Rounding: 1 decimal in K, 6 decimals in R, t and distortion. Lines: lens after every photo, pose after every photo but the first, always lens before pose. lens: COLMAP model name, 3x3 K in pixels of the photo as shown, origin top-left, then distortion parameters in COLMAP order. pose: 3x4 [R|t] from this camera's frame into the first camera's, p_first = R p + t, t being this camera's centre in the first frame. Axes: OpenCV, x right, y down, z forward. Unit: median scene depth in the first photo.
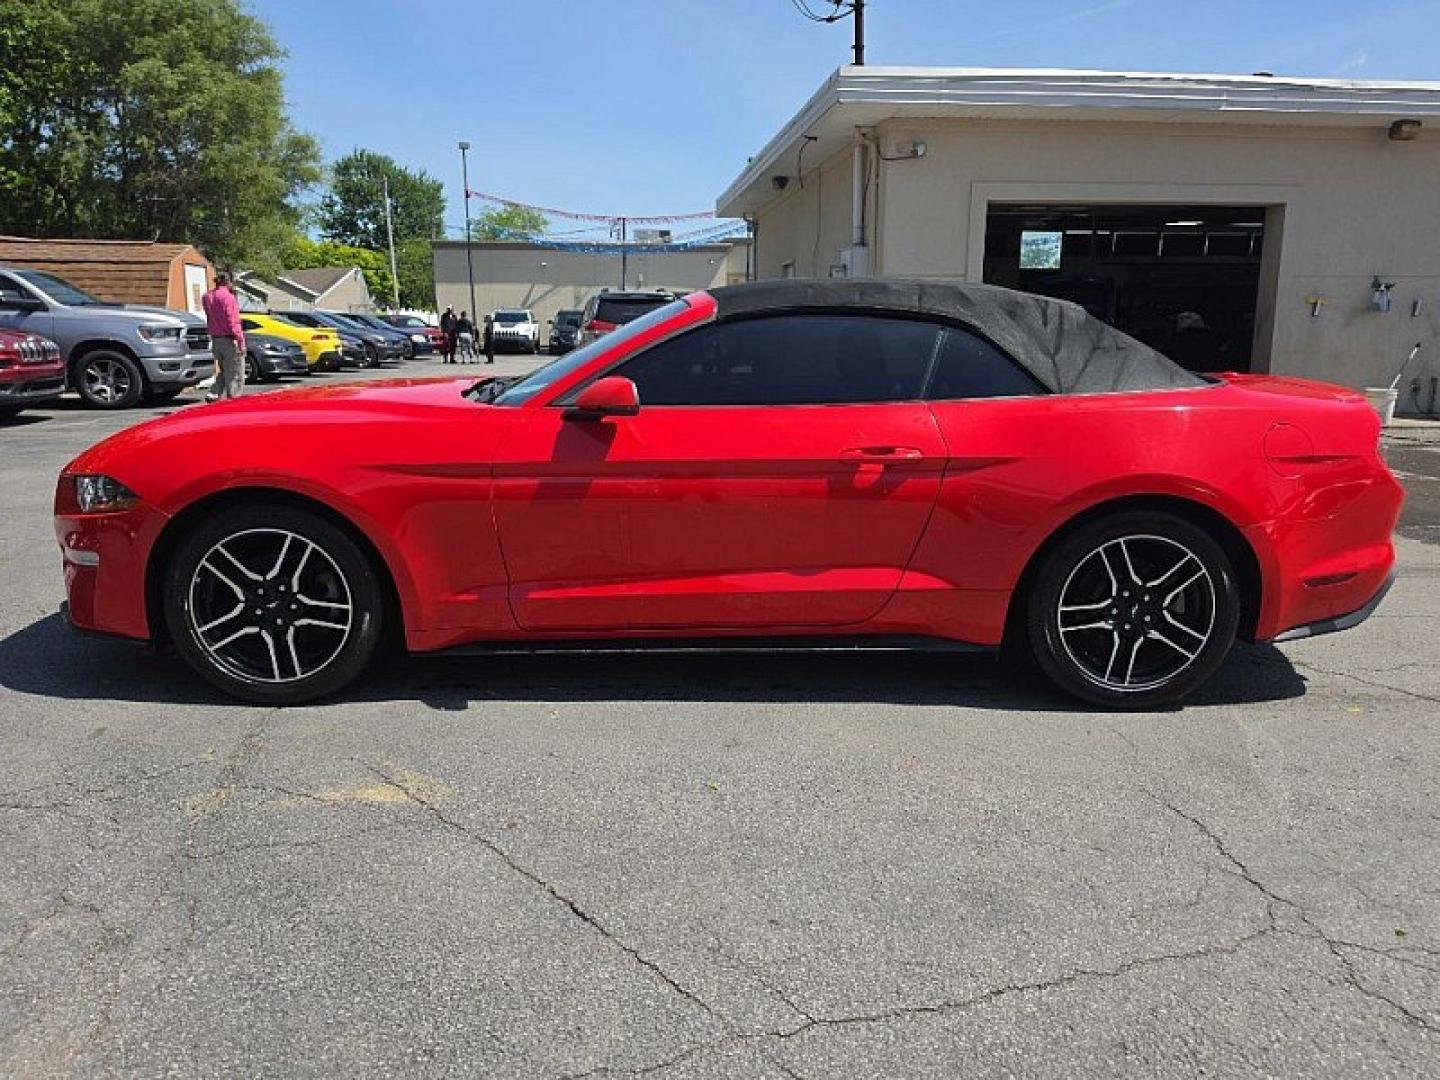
lens RADIAL K [[1007.6, 0, 726.6], [0, 1007.6, 527.6], [0, 0, 1]] dist [0.032981, -0.043932]
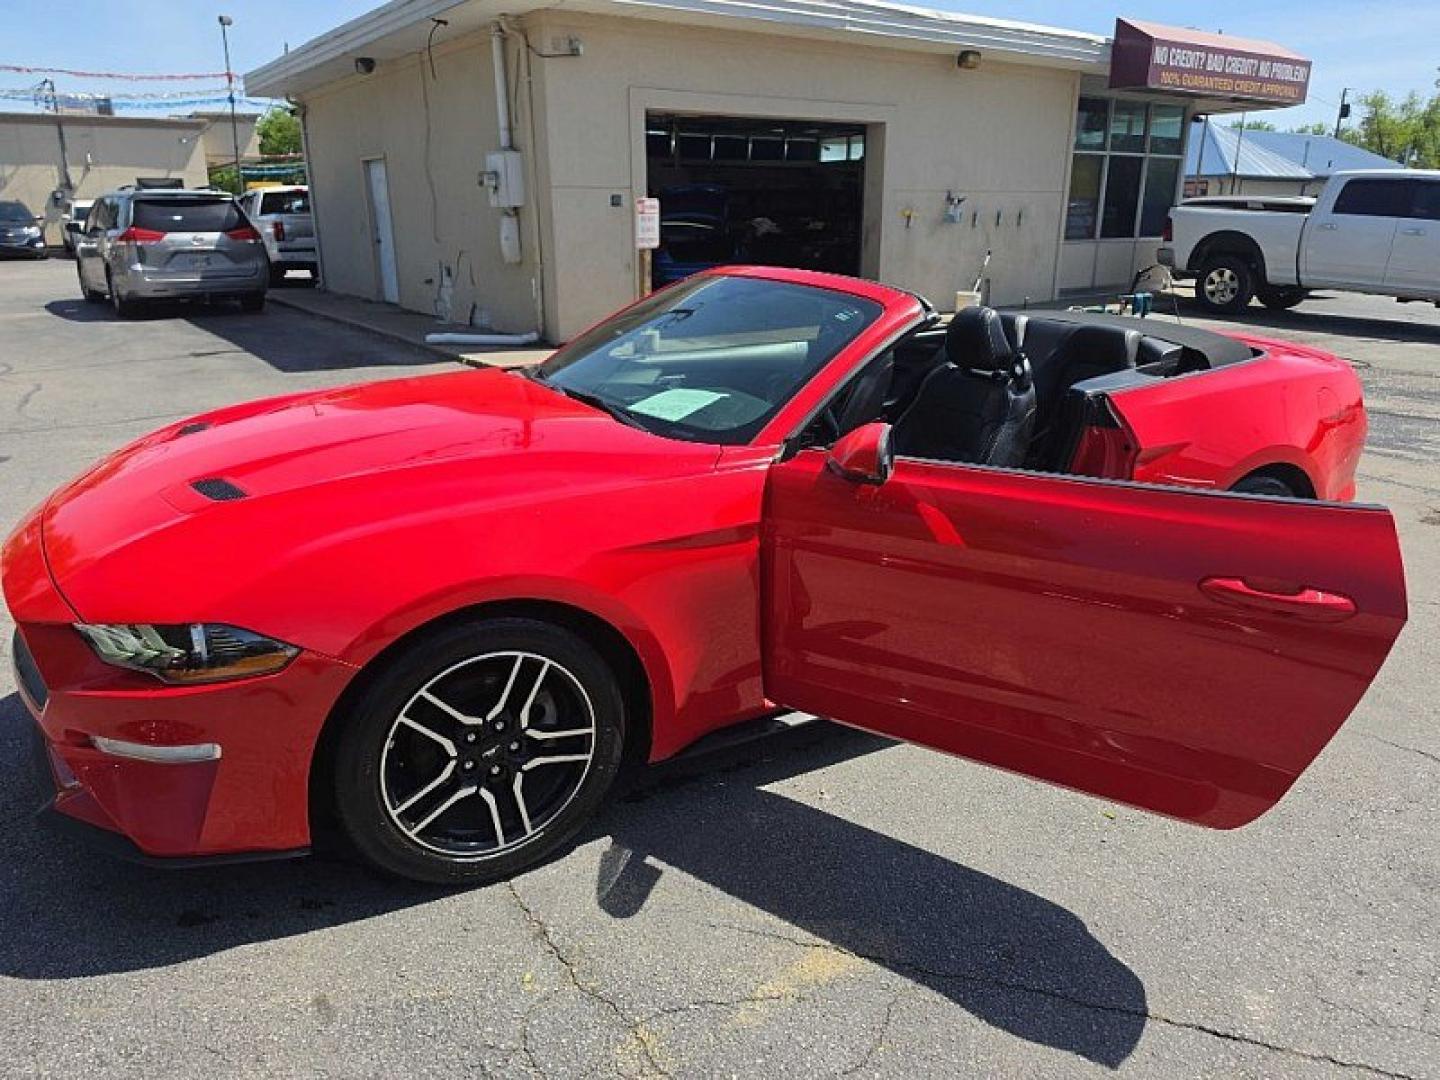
lens RADIAL K [[1007.6, 0, 741.0], [0, 1007.6, 536.8], [0, 0, 1]] dist [0.032981, -0.043932]
pose [[0.876832, -0.146375, 0.457974, -0.137645], [0.093708, 0.986292, 0.135821, -0.035989], [-0.471577, -0.076177, 0.878529, 0.066766]]
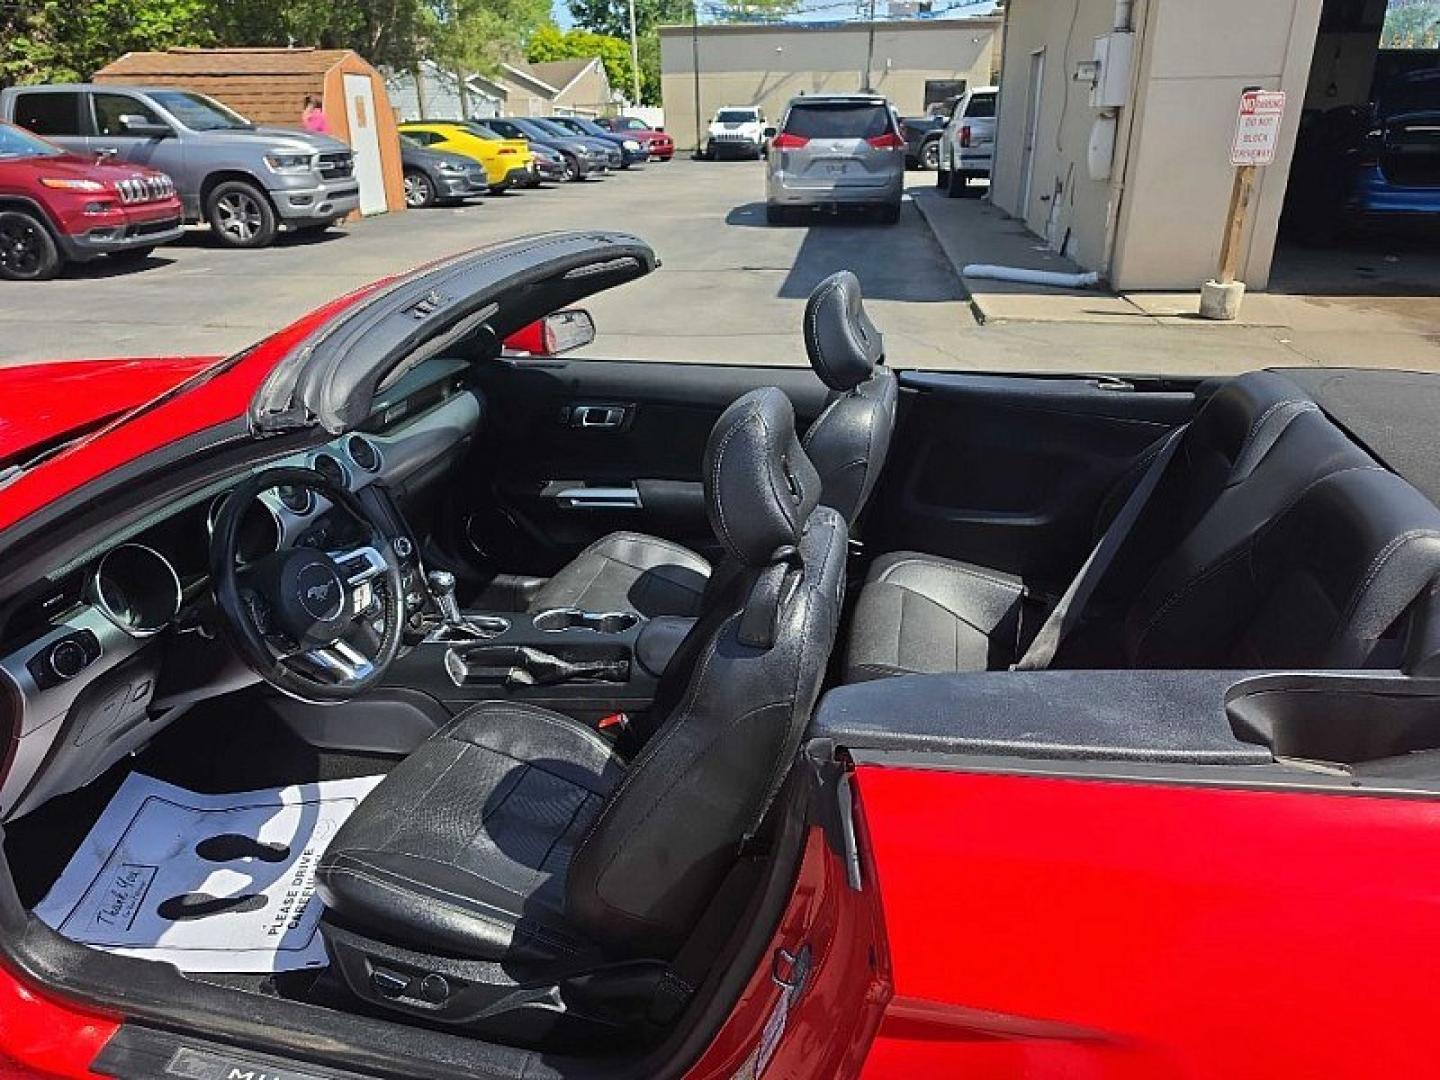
lens RADIAL K [[1007.6, 0, 706.1], [0, 1007.6, 551.8], [0, 0, 1]] dist [0.032981, -0.043932]
pose [[0.964773, 0.092345, -0.246344, 0.053479], [-0.038833, 0.976101, 0.213819, -0.059257], [0.260202, -0.196720, 0.945302, 0.172375]]
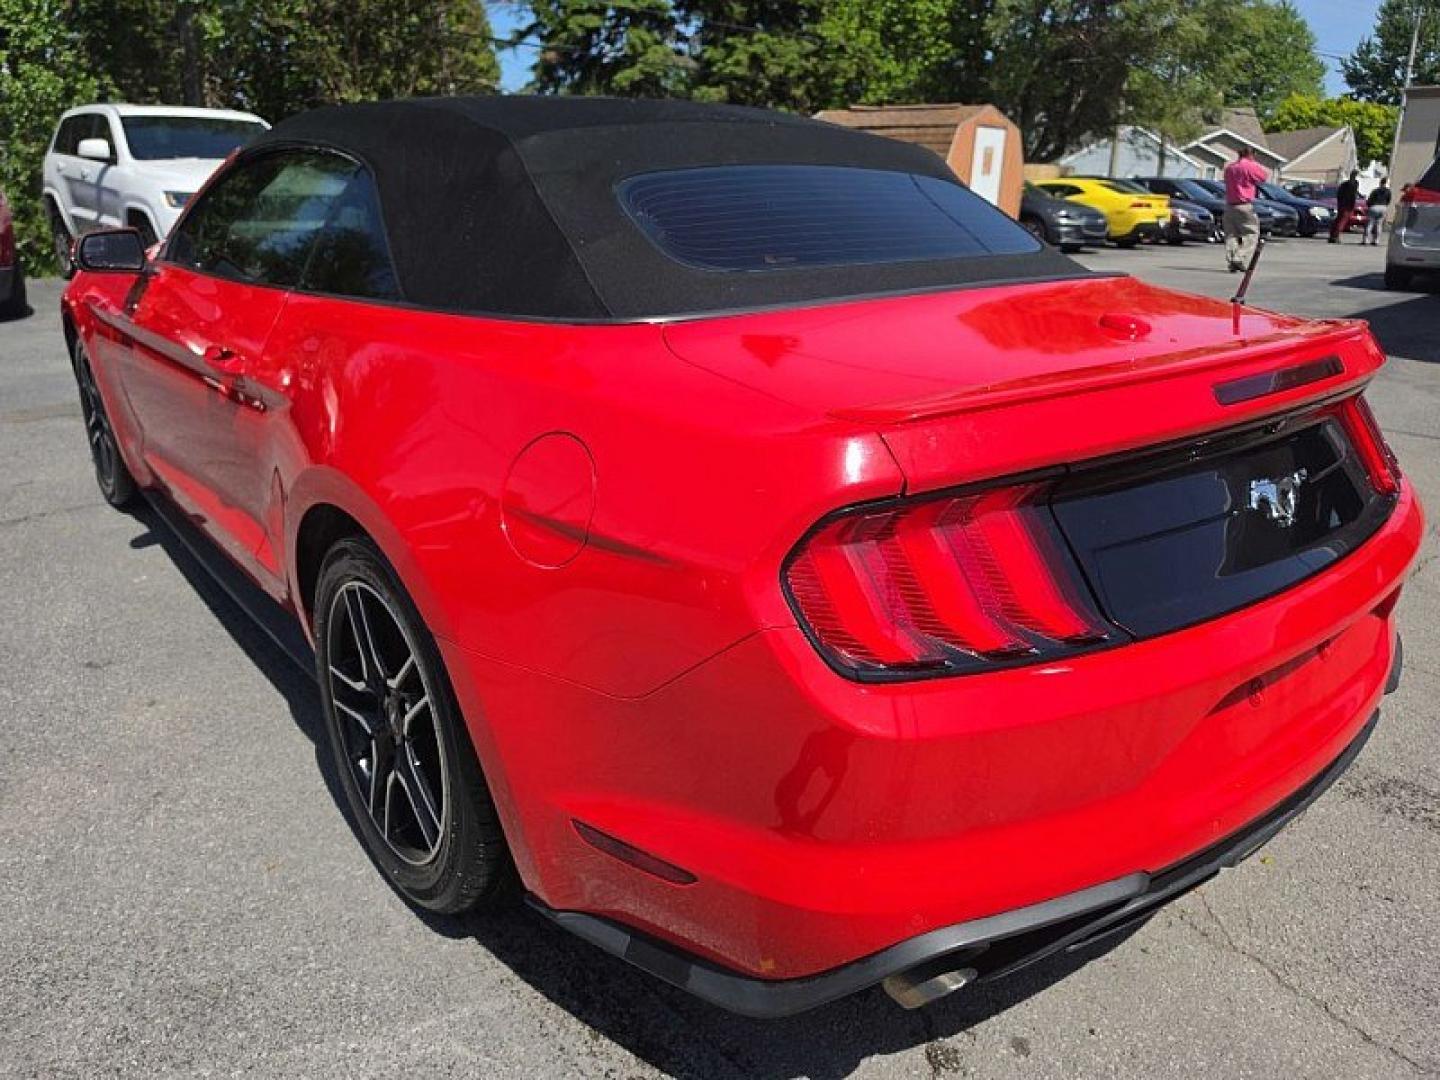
lens RADIAL K [[1007.6, 0, 715.2], [0, 1007.6, 546.7], [0, 0, 1]] dist [0.032981, -0.043932]
pose [[0.610262, 0.274960, -0.742952, 0.211495], [-0.171142, 0.961446, 0.215247, -0.036199], [0.773493, -0.004206, 0.633791, 0.190565]]
